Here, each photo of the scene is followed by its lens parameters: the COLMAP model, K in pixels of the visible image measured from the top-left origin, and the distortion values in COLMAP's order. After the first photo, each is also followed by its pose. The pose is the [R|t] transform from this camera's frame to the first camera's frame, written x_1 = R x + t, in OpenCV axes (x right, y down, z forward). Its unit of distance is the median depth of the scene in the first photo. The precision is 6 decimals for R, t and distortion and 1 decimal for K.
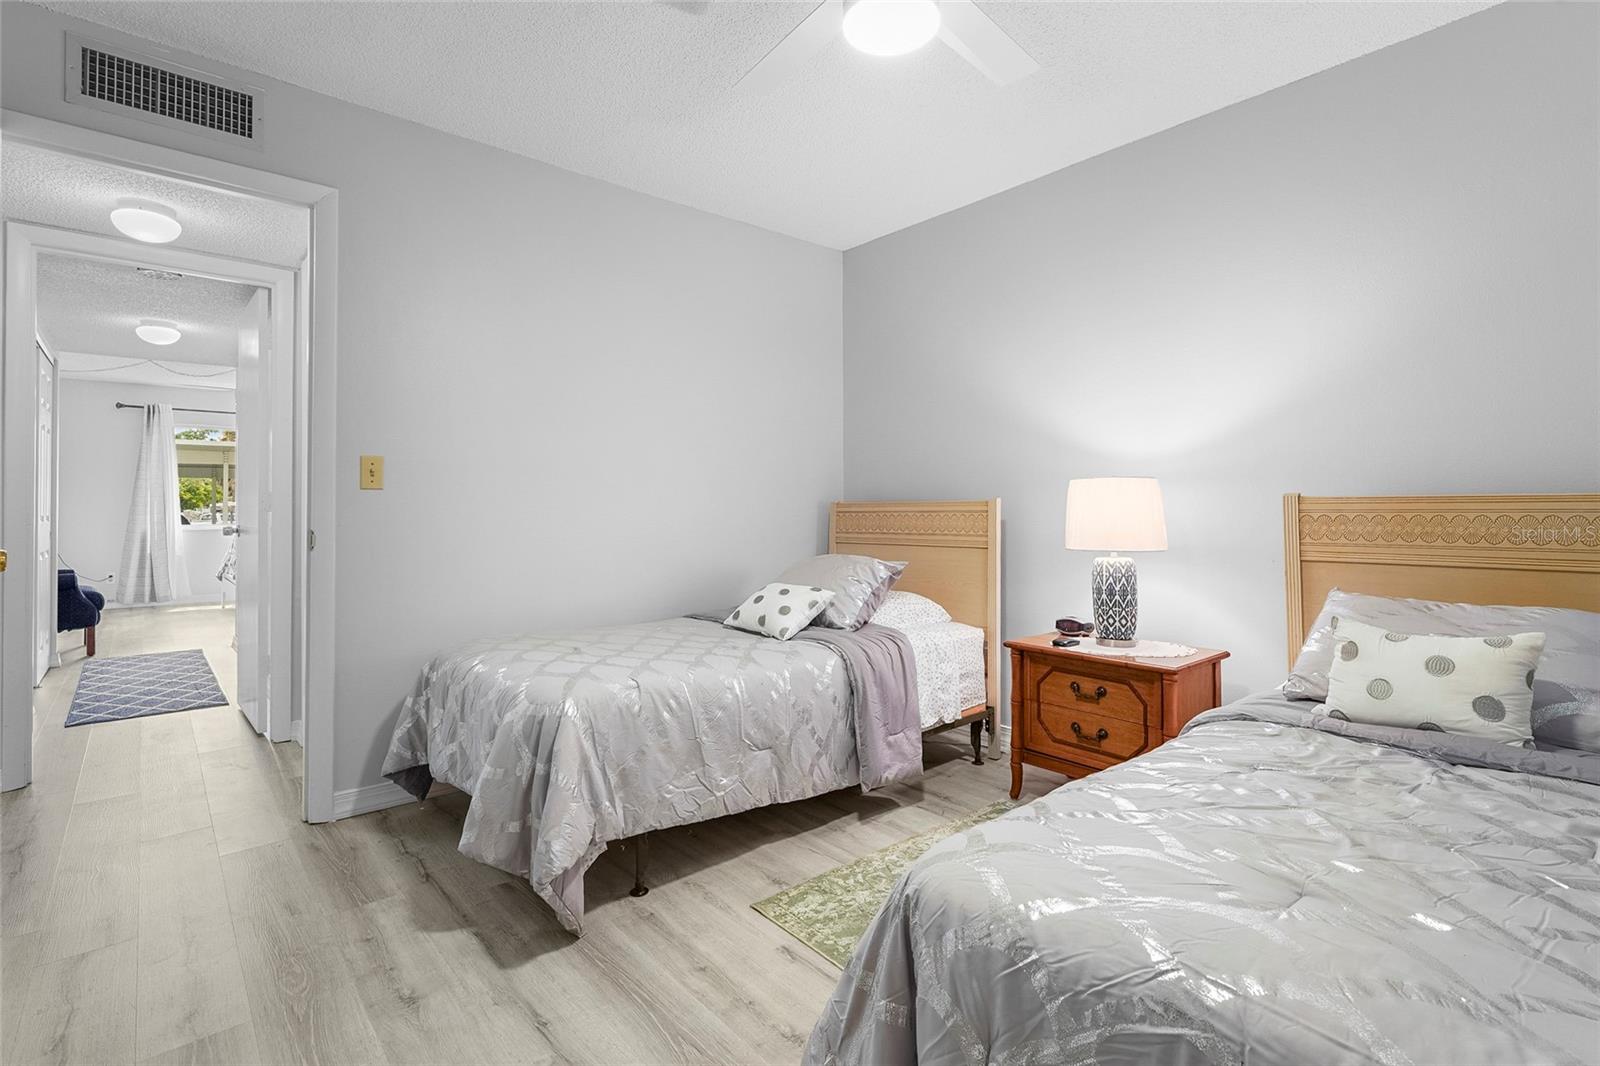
lens RADIAL K [[749.4, 0, 801.1], [0, 749.4, 511.2], [0, 0, 1]] dist [-0.002224, -0.000395]
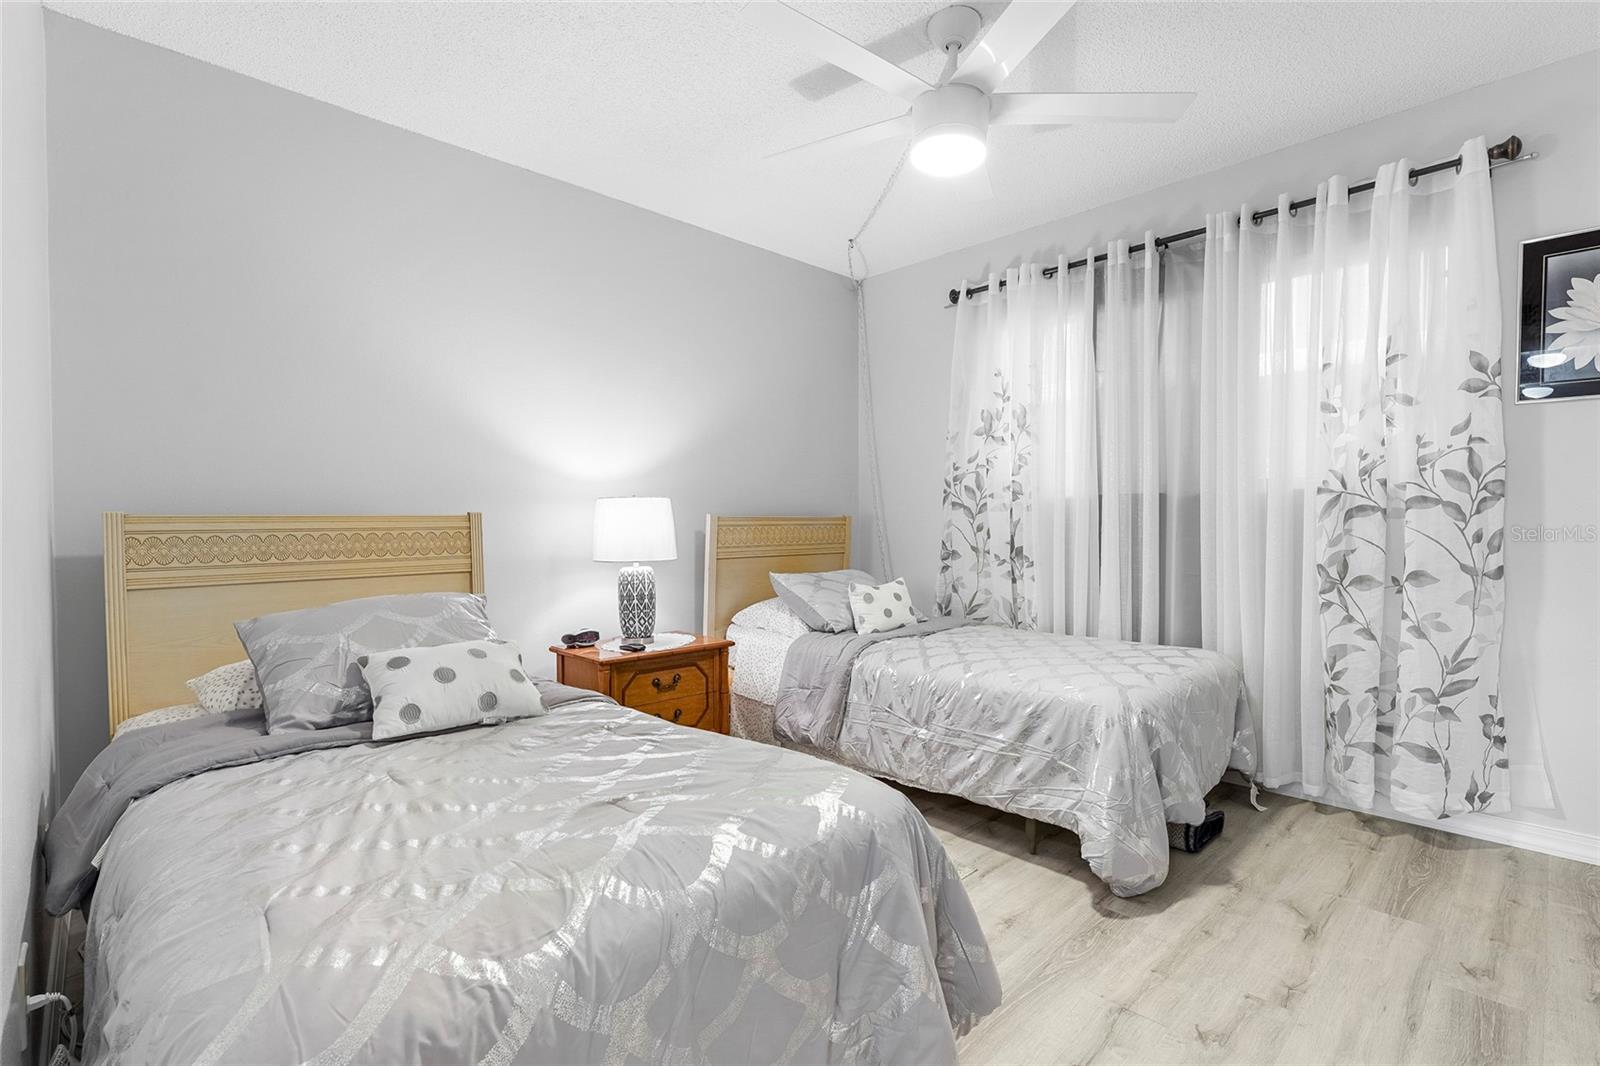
lens RADIAL K [[737.3, 0, 784.0], [0, 737.3, 534.7], [0, 0, 1]] dist [-0.001702, -0.000290]
pose [[-0.063010, -0.005560, 0.997997, -0.728308], [0.006874, 0.999958, 0.006005, 0.007476], [-0.997989, 0.007238, -0.062969, 0.854129]]
